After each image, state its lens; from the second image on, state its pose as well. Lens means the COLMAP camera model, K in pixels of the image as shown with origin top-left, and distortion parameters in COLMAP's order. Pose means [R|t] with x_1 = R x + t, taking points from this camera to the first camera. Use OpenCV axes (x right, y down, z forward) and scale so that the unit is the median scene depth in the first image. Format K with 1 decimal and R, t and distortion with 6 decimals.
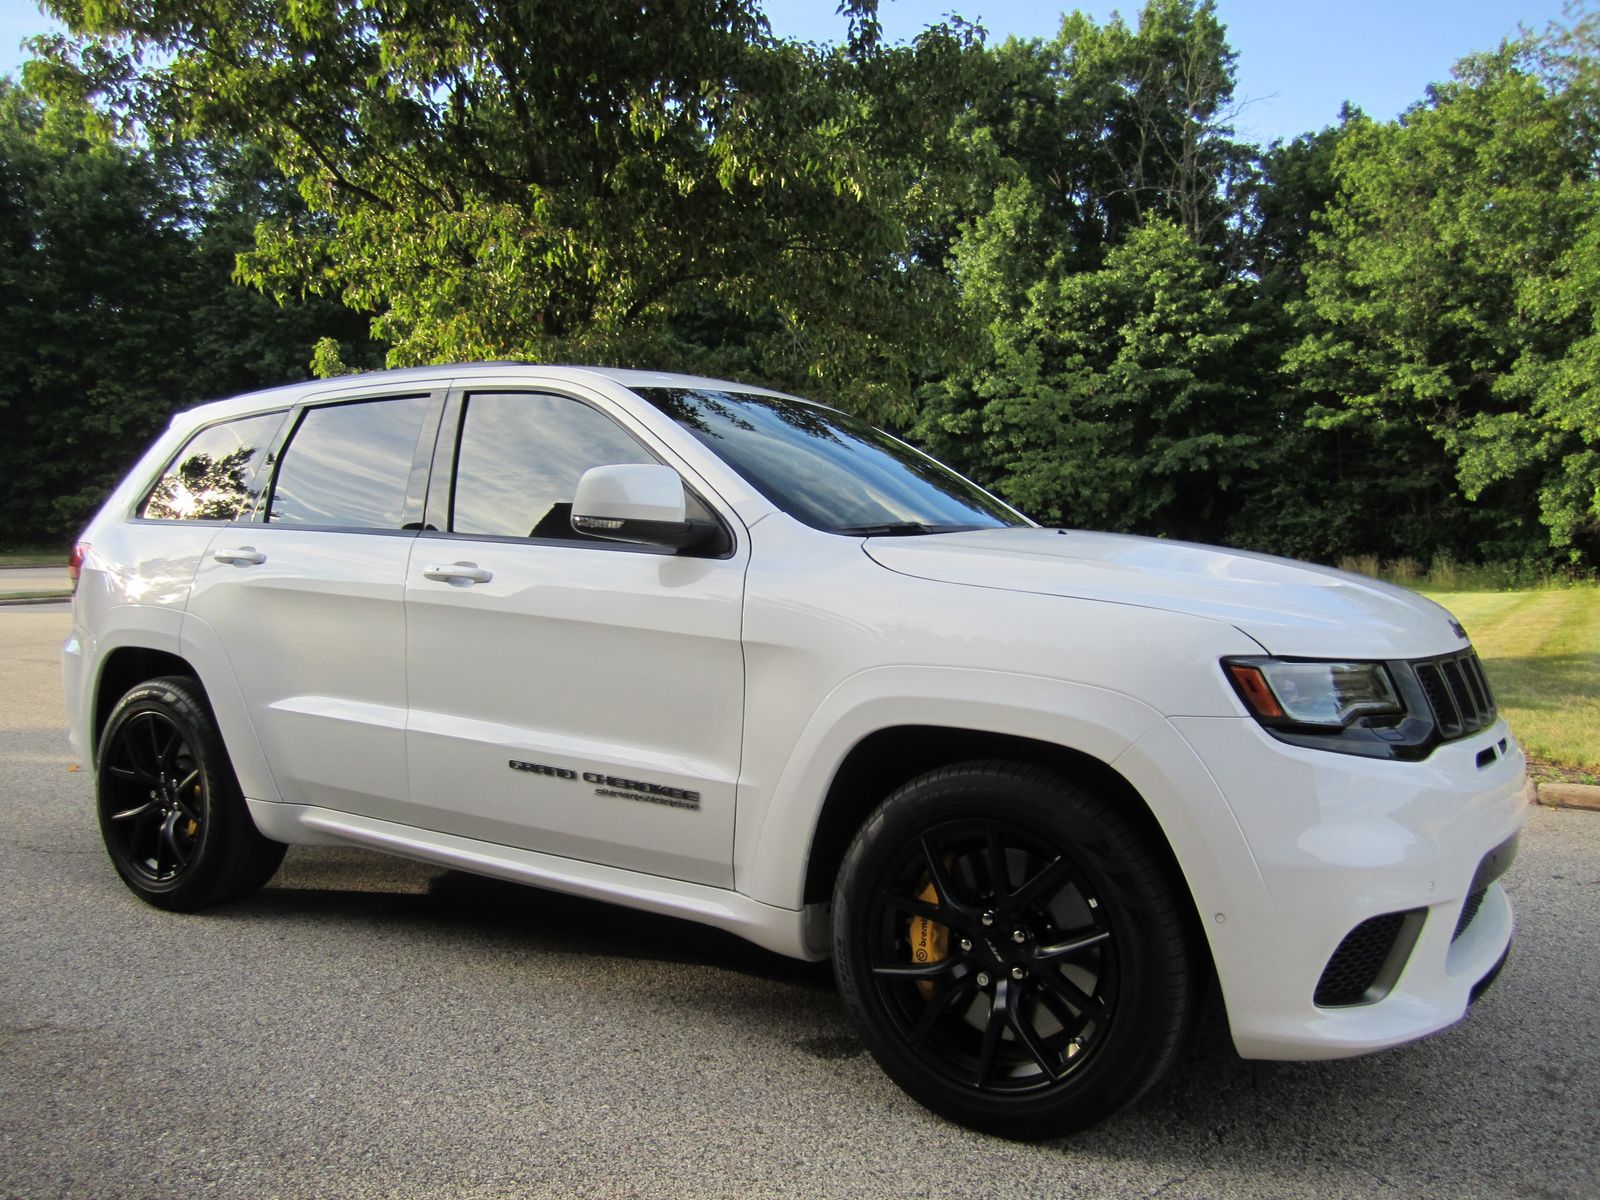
lens RADIAL K [[1352.4, 0, 803.9], [0, 1352.4, 605.8], [0, 0, 1]] dist [-0.070561, 0.030069]
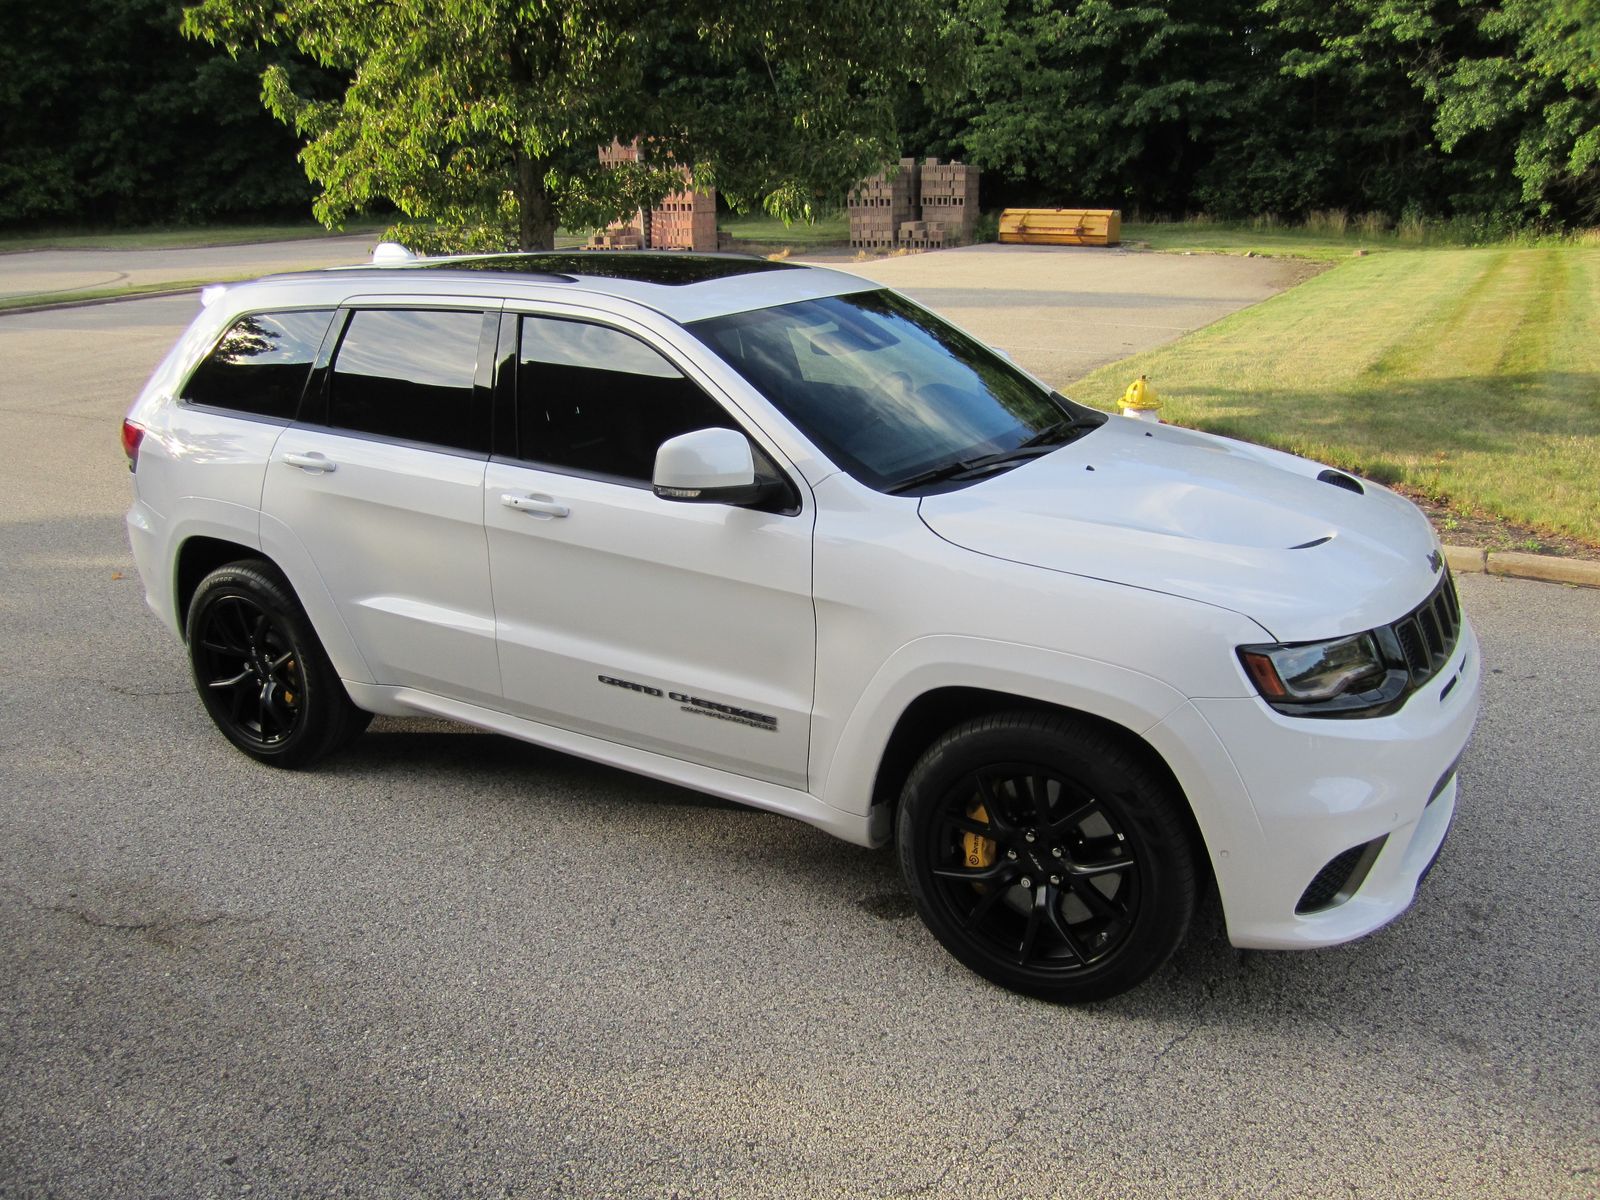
lens RADIAL K [[1352.9, 0, 802.0], [0, 1352.9, 620.9], [0, 0, 1]] dist [-0.061954, 0.016298]
pose [[0.998969, -0.035872, 0.027823, -0.023531], [0.026862, 0.961148, 0.274724, -0.071761], [-0.036597, -0.273693, 0.961121, -0.026411]]
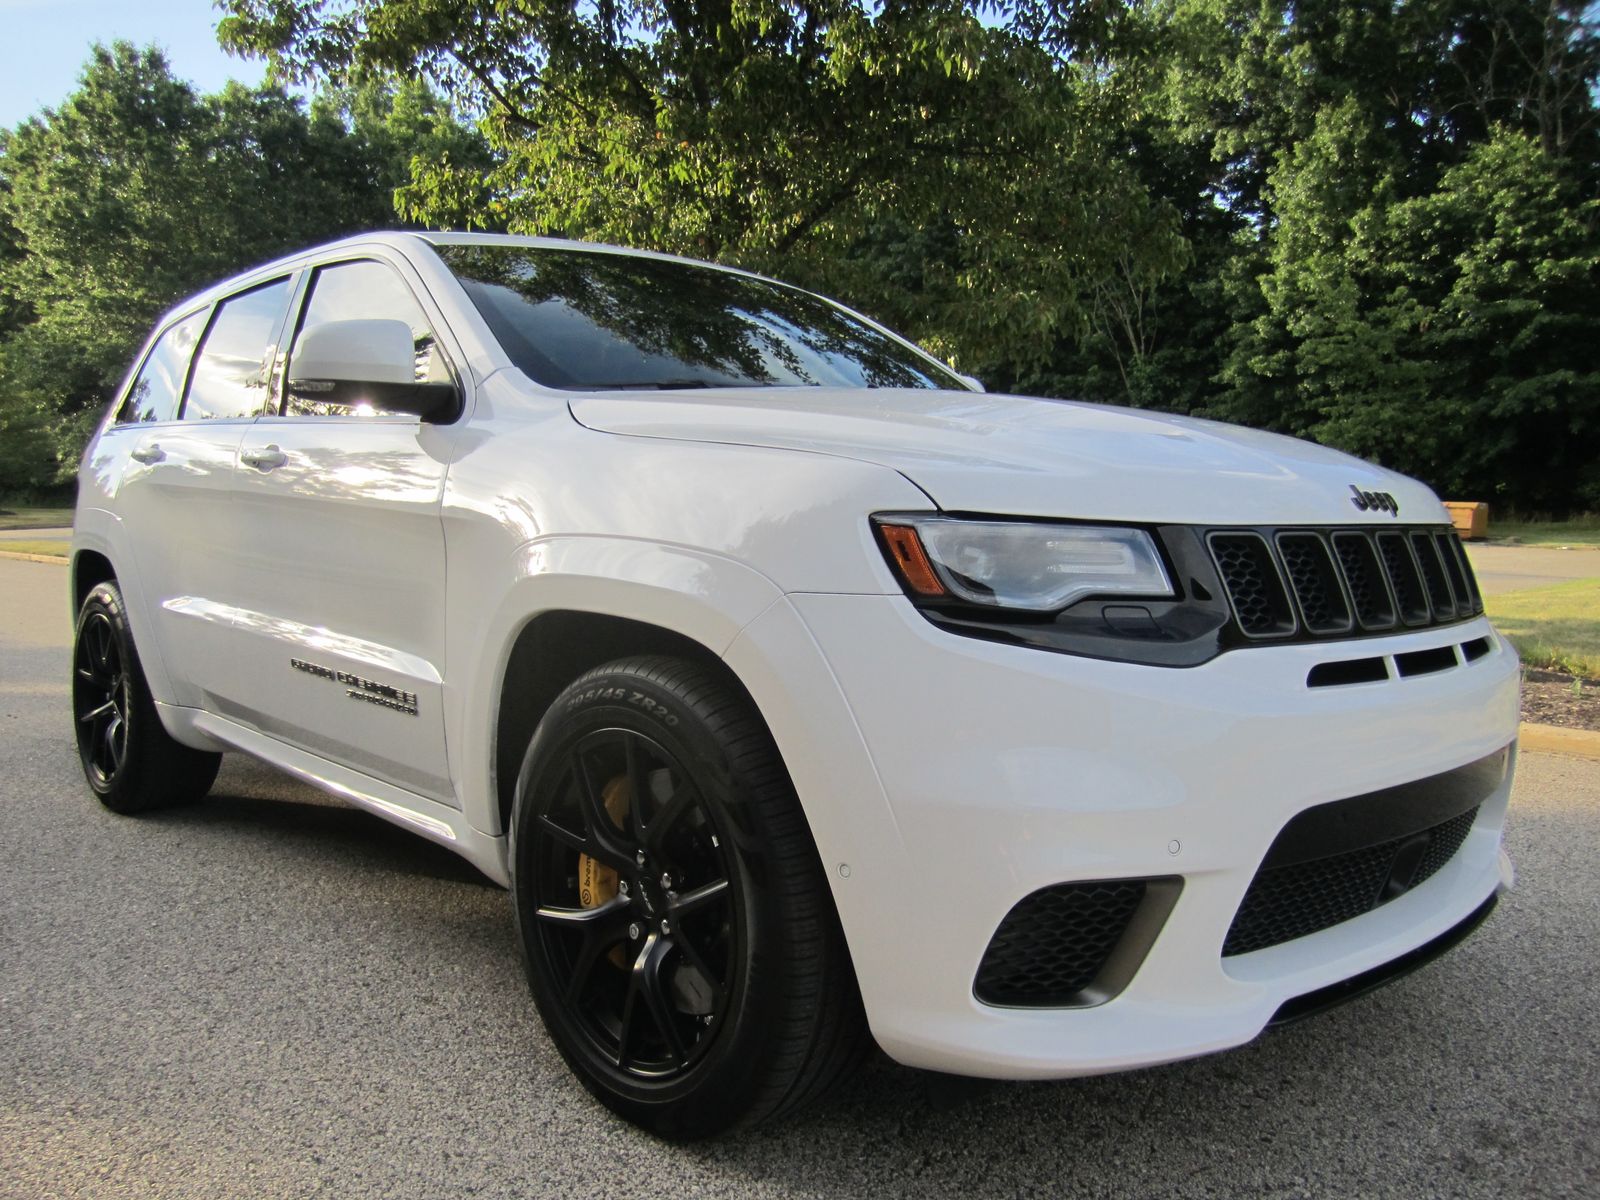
lens RADIAL K [[1346.4, 0, 808.8], [0, 1346.4, 616.2], [0, 0, 1]] dist [-0.083420, 0.059647]
pose [[0.968817, 0.017714, -0.247143, 0.103527], [-0.008482, 0.999228, 0.038371, 0.014849], [0.247632, -0.035078, 0.968219, 0.065471]]
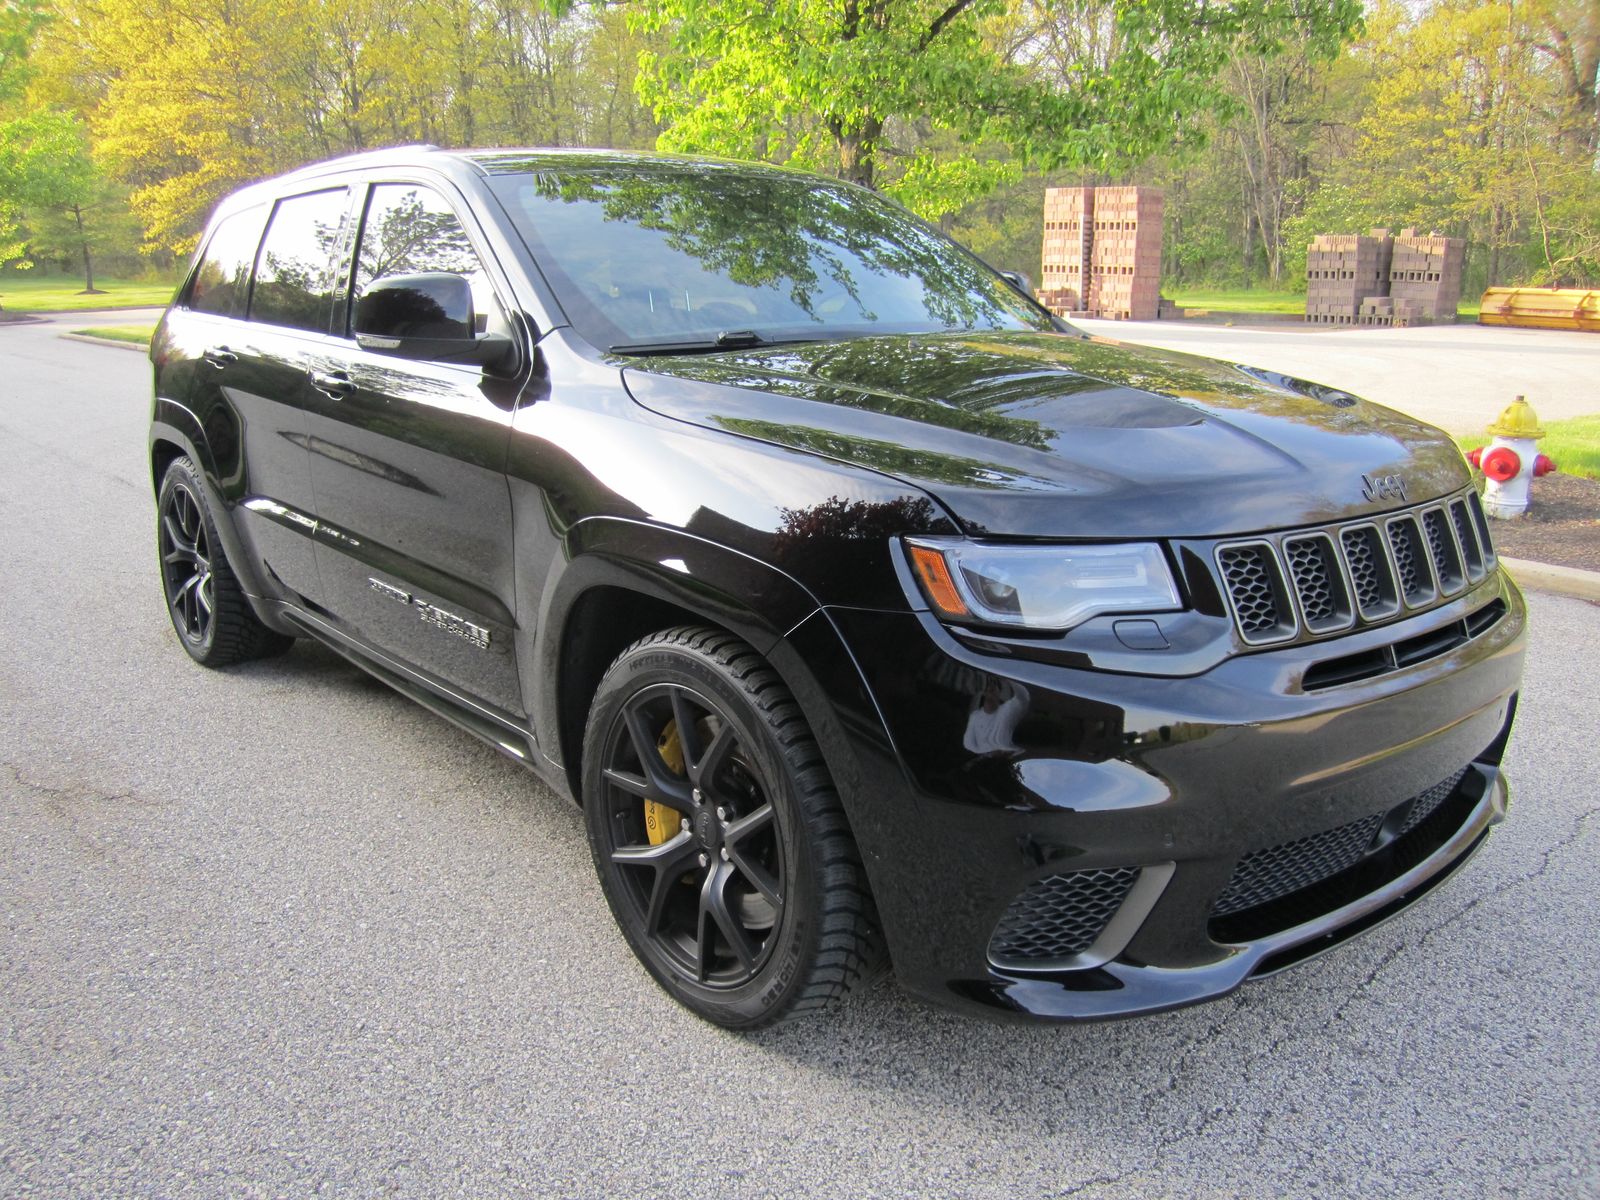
lens RADIAL K [[1346.9, 0, 797.1], [0, 1346.9, 622.9], [0, 0, 1]] dist [-0.057405, 0.020980]
pose [[0.949778, 0.078724, -0.302860, 0.072237], [-0.013337, 0.977142, 0.212168, -0.014735], [0.312640, -0.197473, 0.929118, 0.058354]]
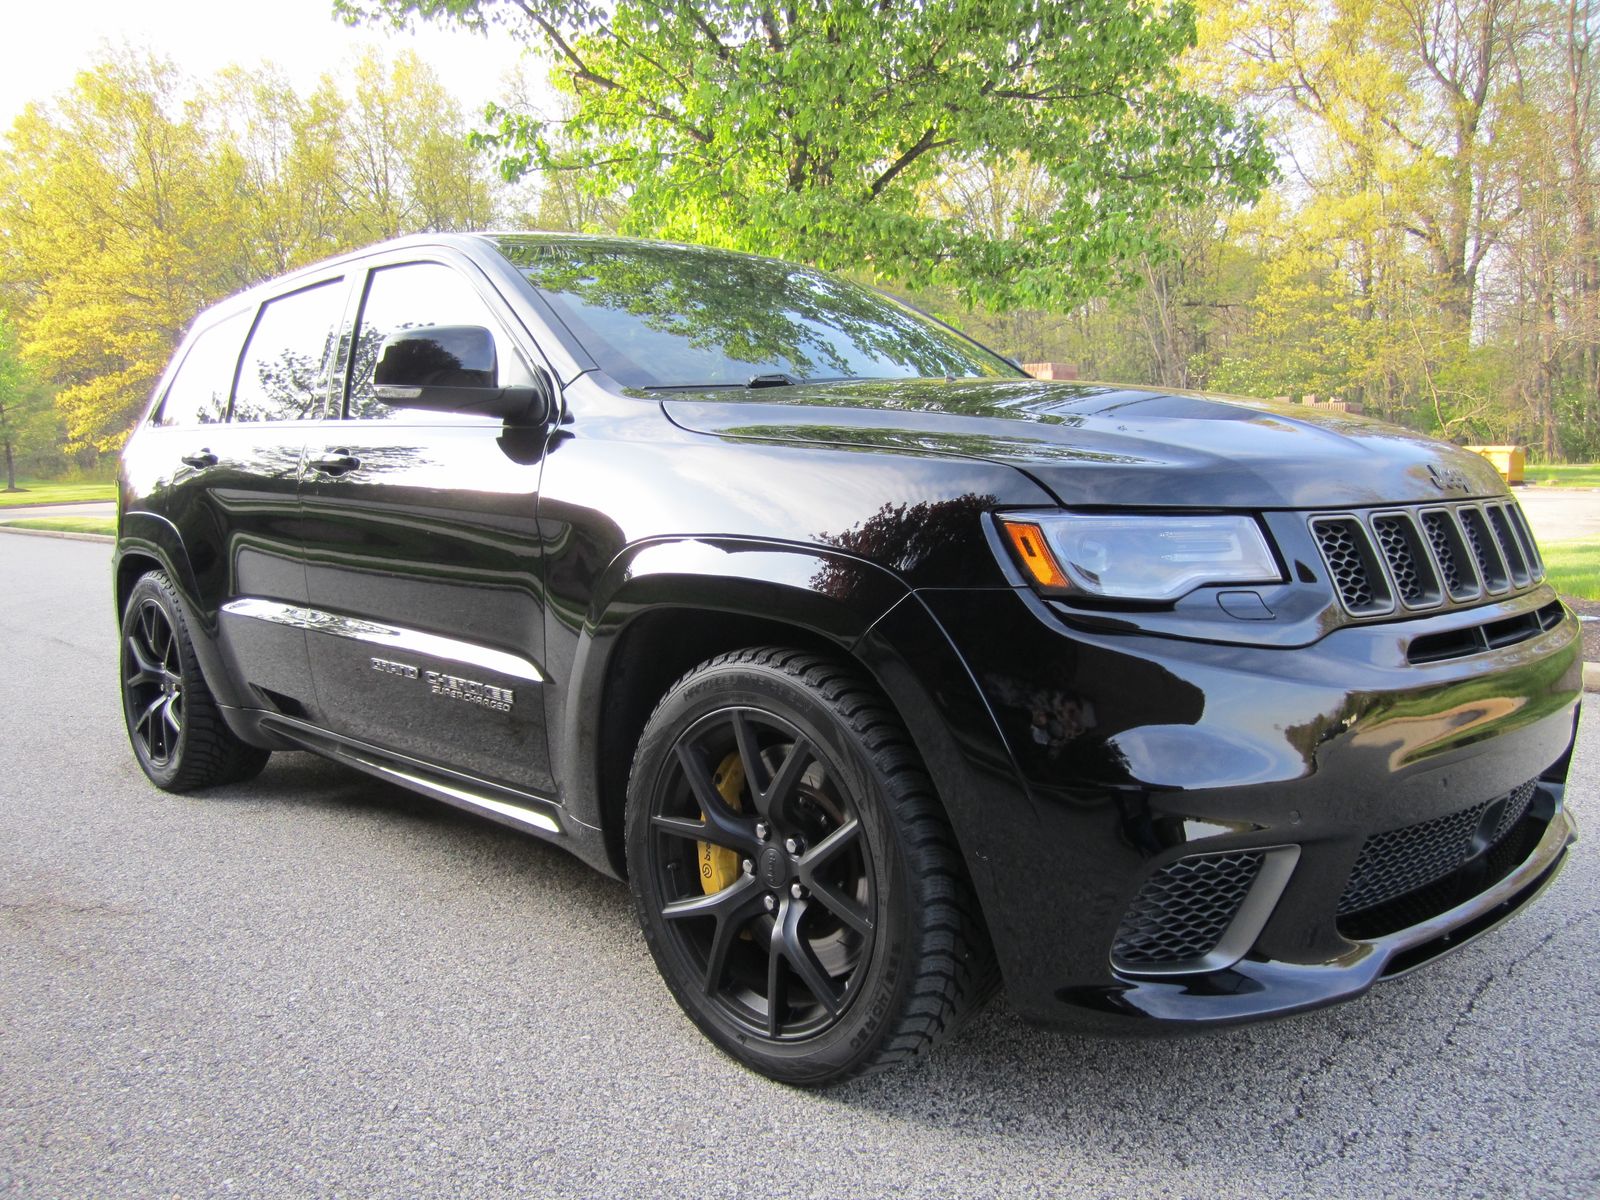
lens RADIAL K [[1347.7, 0, 802.9], [0, 1347.7, 610.1], [0, 0, 1]] dist [-0.063181, 0.023536]
pose [[0.967650, 0.003184, -0.252278, 0.050176], [0.013509, 0.997832, 0.064409, 0.012747], [0.251936, -0.065733, 0.965509, 0.058379]]
